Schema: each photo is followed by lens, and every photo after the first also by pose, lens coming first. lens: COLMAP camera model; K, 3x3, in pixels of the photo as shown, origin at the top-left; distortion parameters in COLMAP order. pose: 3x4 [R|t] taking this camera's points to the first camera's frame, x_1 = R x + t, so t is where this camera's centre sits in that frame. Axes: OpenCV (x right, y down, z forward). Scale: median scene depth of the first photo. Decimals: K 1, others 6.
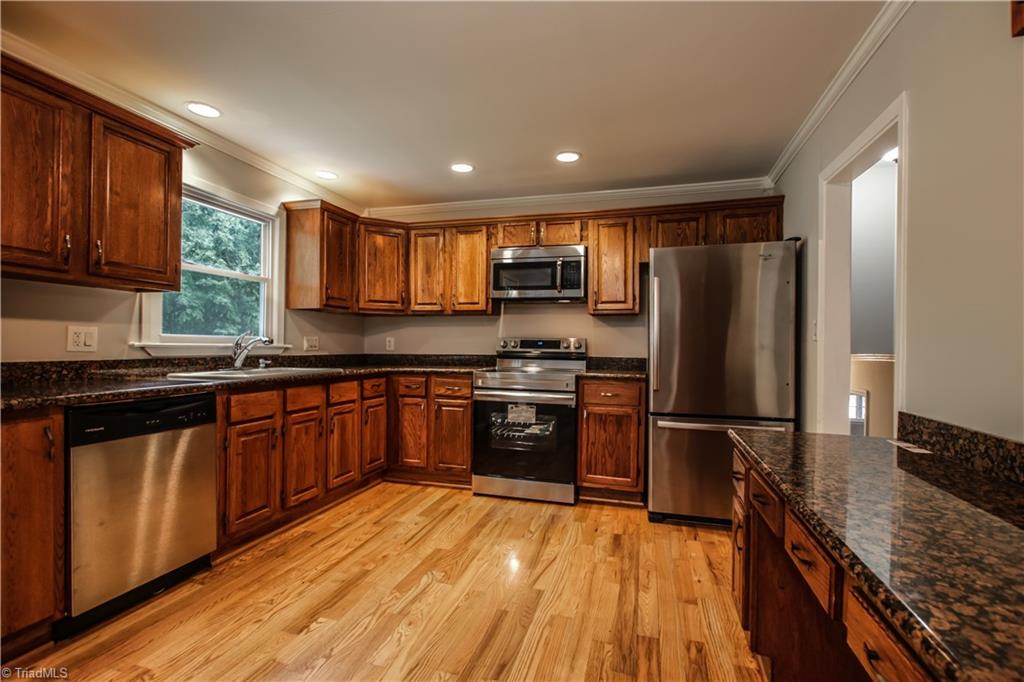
lens RADIAL K [[476.3, 0, 512.0], [0, 476.3, 341.0], [0, 0, 1]] dist [-0.000404, -0.000426]
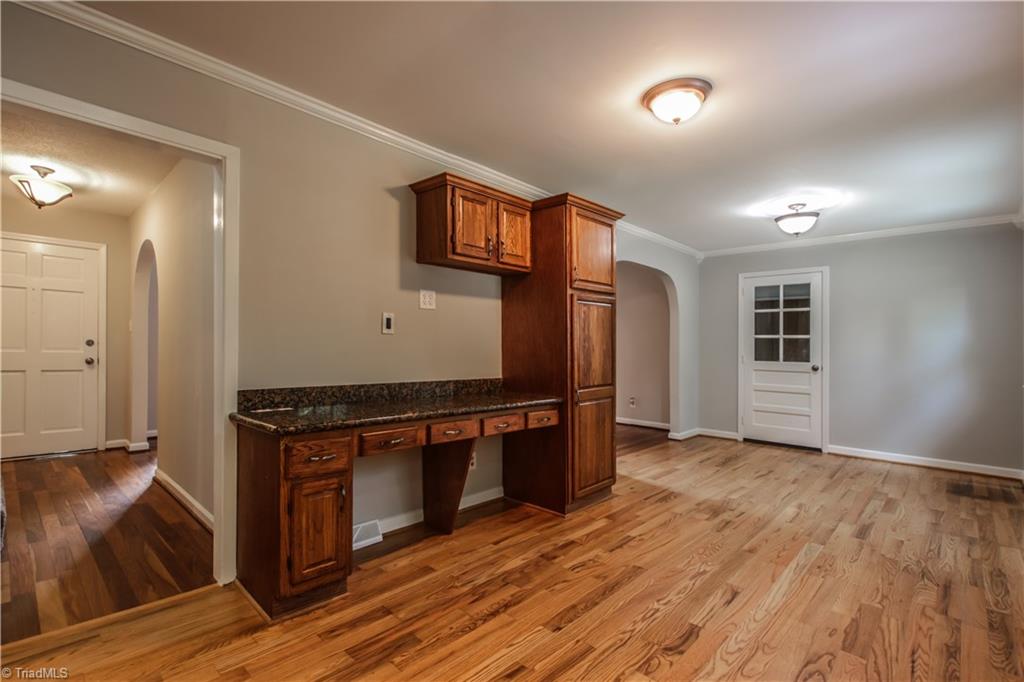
lens RADIAL K [[476.3, 0, 512.0], [0, 476.3, 341.0], [0, 0, 1]] dist [-0.000404, -0.000426]
pose [[-0.888149, -0.022190, 0.459019, -0.245190], [-0.028141, 0.999585, -0.006127, -0.001140], [-0.458692, -0.018359, -0.888405, 0.998733]]
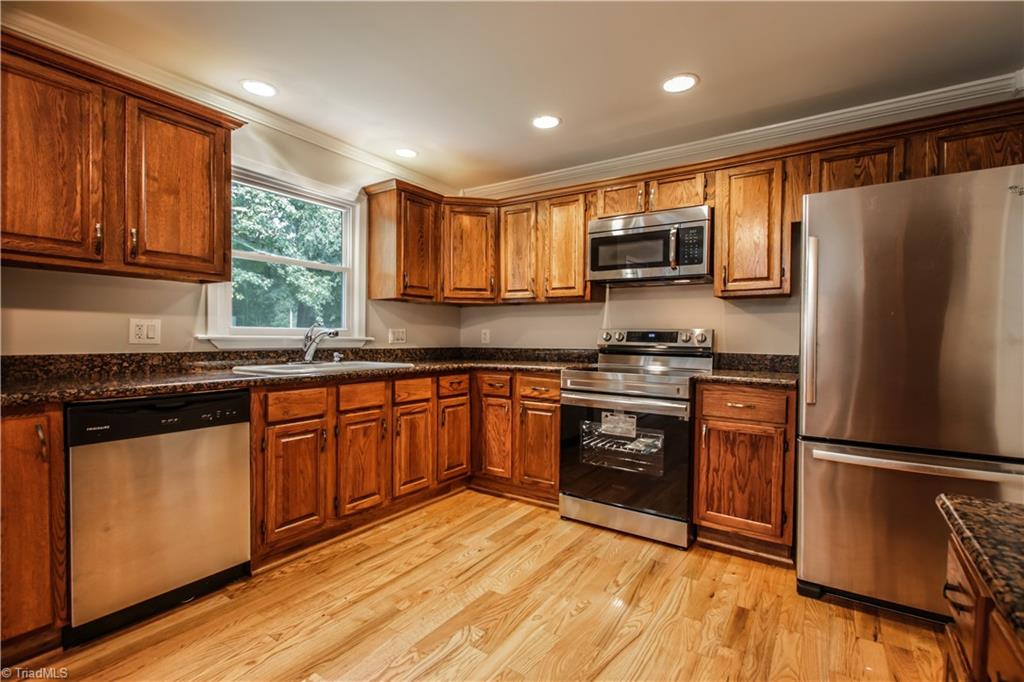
lens RADIAL K [[475.7, 0, 506.0], [0, 475.7, 343.1], [0, 0, 1]] dist [0.000972, -0.000785]
pose [[0.949434, 0.003320, -0.313949, 0.097873], [0.002599, 0.999827, 0.018433, 0.002776], [0.313956, -0.018317, 0.949261, 0.211010]]
